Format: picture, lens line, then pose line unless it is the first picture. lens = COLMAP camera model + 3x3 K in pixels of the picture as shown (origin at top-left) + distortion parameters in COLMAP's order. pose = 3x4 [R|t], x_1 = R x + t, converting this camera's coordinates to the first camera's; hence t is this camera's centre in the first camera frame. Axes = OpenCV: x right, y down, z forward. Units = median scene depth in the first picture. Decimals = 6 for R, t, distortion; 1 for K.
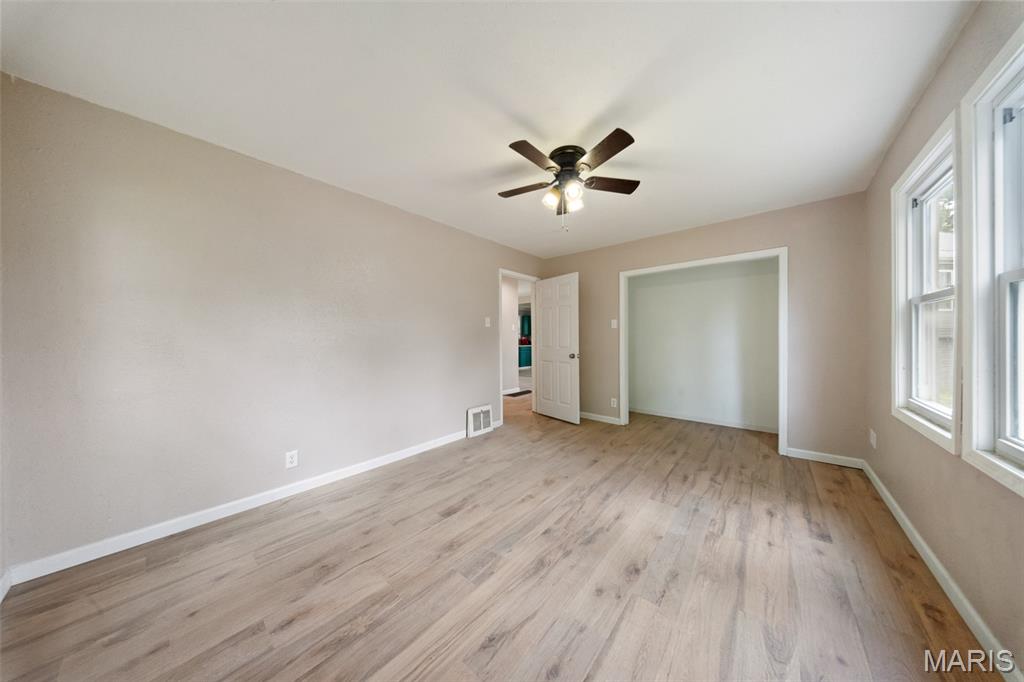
lens RADIAL K [[307.4, 0, 518.4], [0, 307.4, 330.9], [0, 0, 1]] dist [-0.000553, -0.000143]
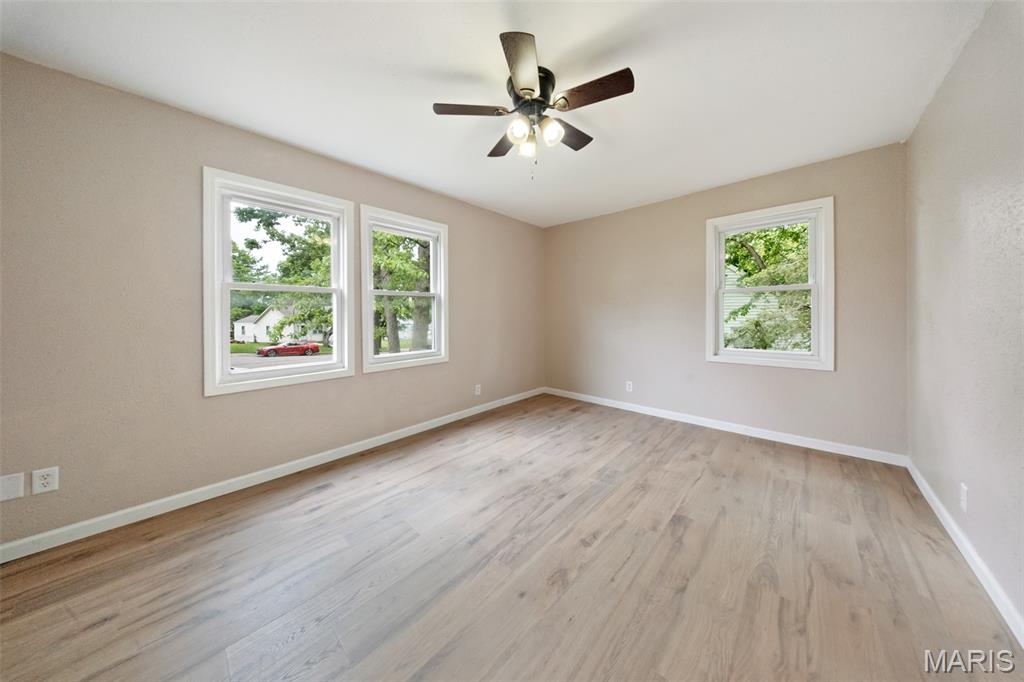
lens RADIAL K [[307.4, 0, 518.4], [0, 307.4, 330.9], [0, 0, 1]] dist [-0.000553, -0.000143]
pose [[-0.998938, 0.012692, 0.044288, 0.181806], [0.014129, 0.999379, 0.032284, 0.047663], [-0.043851, 0.032876, -0.998497, 1.985510]]
